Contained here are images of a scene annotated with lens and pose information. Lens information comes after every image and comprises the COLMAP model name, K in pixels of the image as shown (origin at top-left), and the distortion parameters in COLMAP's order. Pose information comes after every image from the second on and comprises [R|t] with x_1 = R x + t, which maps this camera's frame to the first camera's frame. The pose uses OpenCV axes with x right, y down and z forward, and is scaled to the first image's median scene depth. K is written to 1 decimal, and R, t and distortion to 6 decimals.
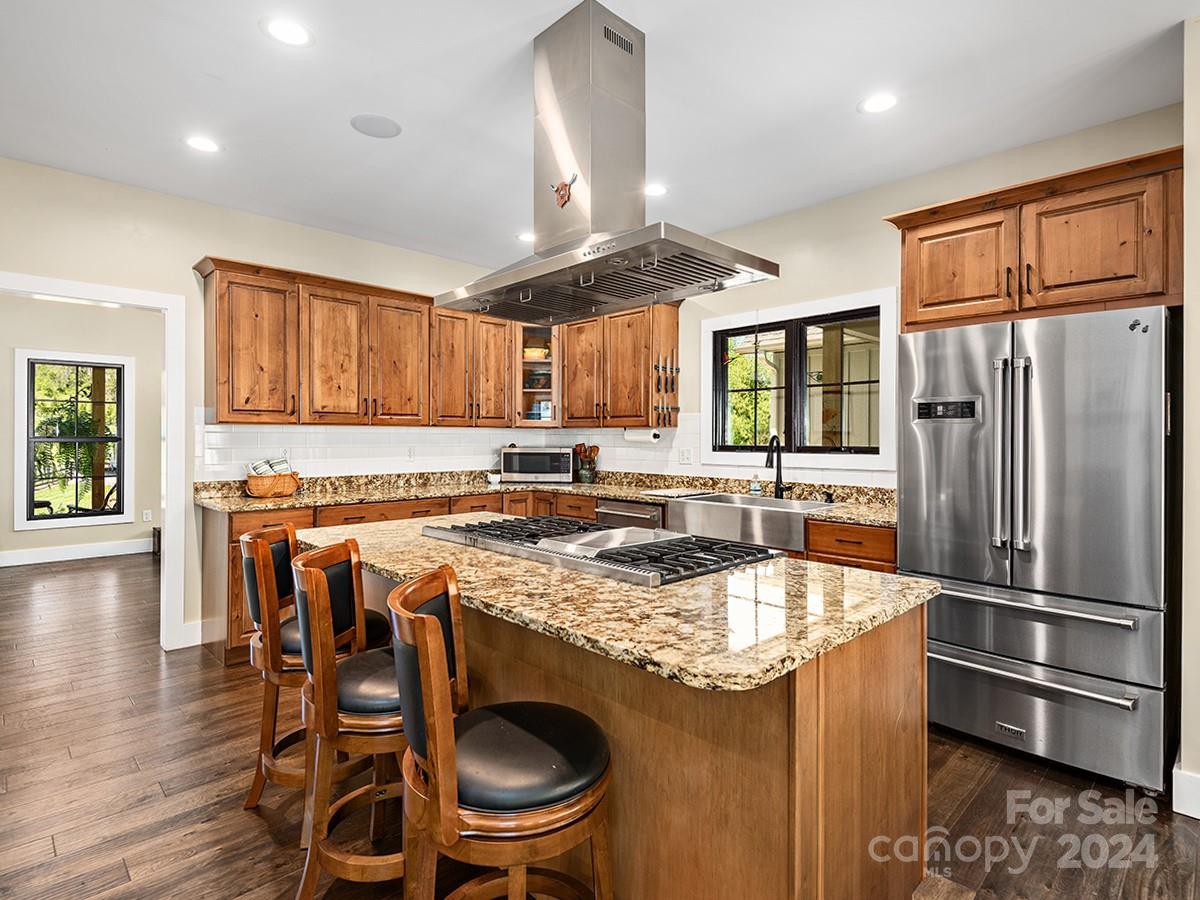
lens RADIAL K [[613.0, 0, 611.3], [0, 613.0, 437.2], [0, 0, 1]] dist [0.017334, -0.011249]
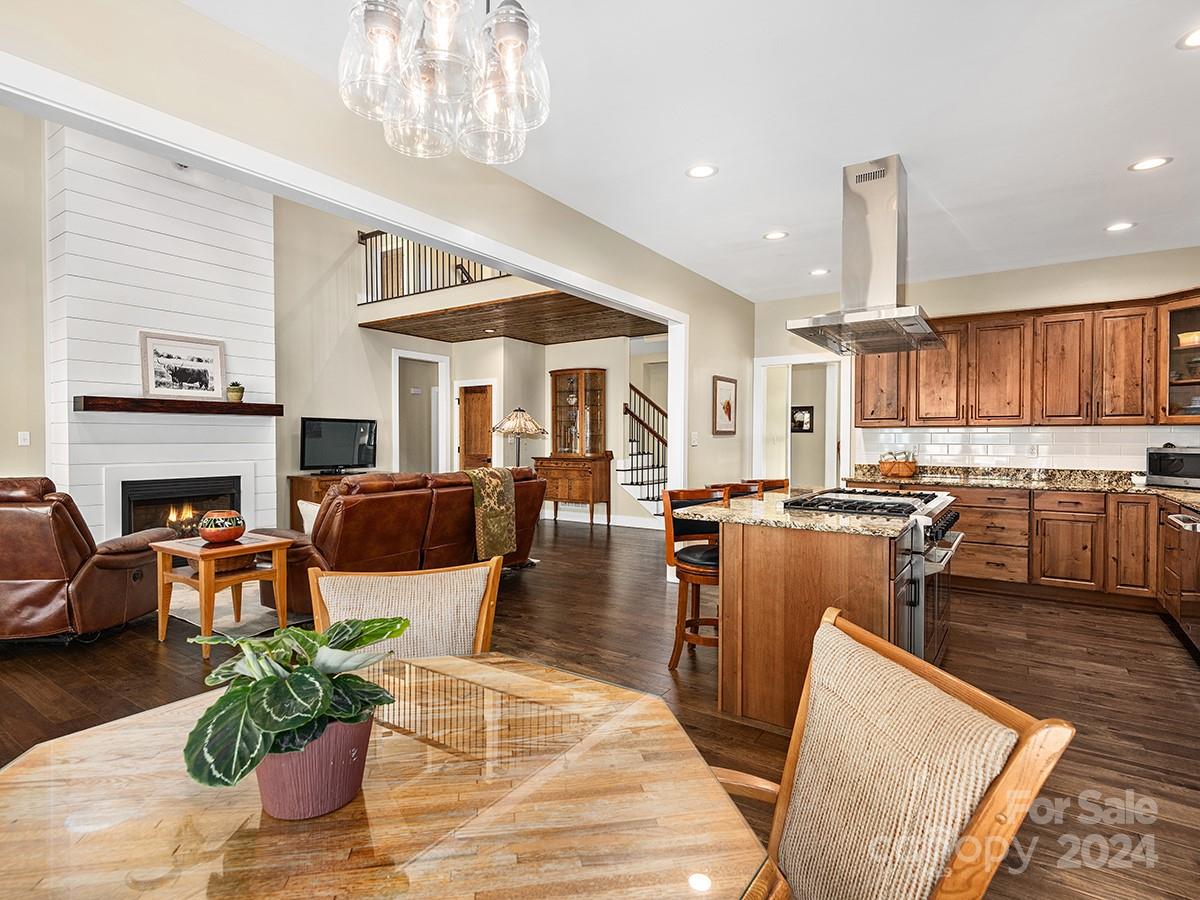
lens RADIAL K [[613.0, 0, 589.7], [0, 613.0, 448.2], [0, 0, 1]] dist [0.017334, -0.011249]
pose [[0.187044, 0.014355, -0.982247, 0.649047], [-0.000225, 0.999894, 0.014570, 0.006298], [0.982351, -0.002504, 0.187028, 0.010489]]
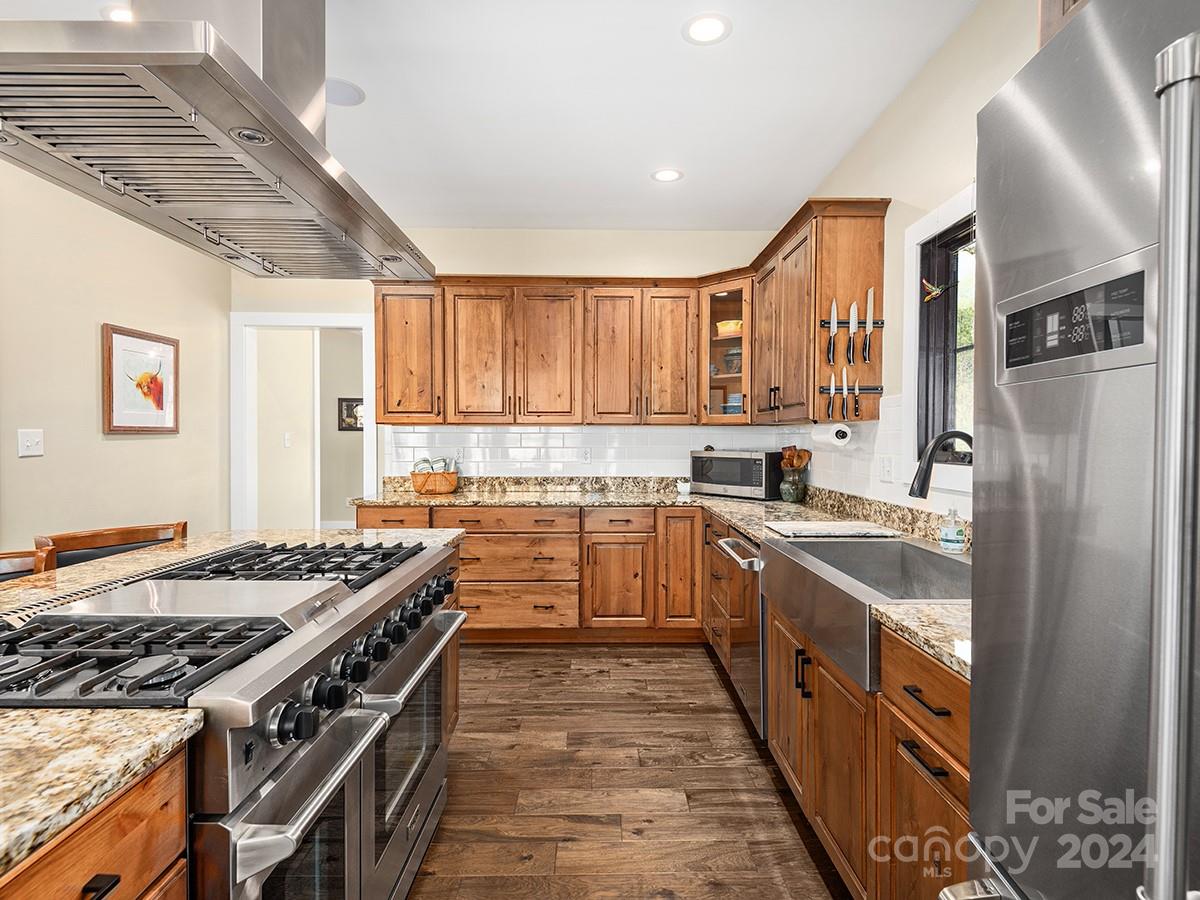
lens RADIAL K [[613.0, 0, 598.8], [0, 613.0, 452.1], [0, 0, 1]] dist [0.017334, -0.011249]
pose [[0.717102, 0.015382, -0.696799, 0.336448], [-0.000772, 0.999773, 0.021276, 0.002750], [0.696968, -0.014720, 0.716951, 0.384116]]
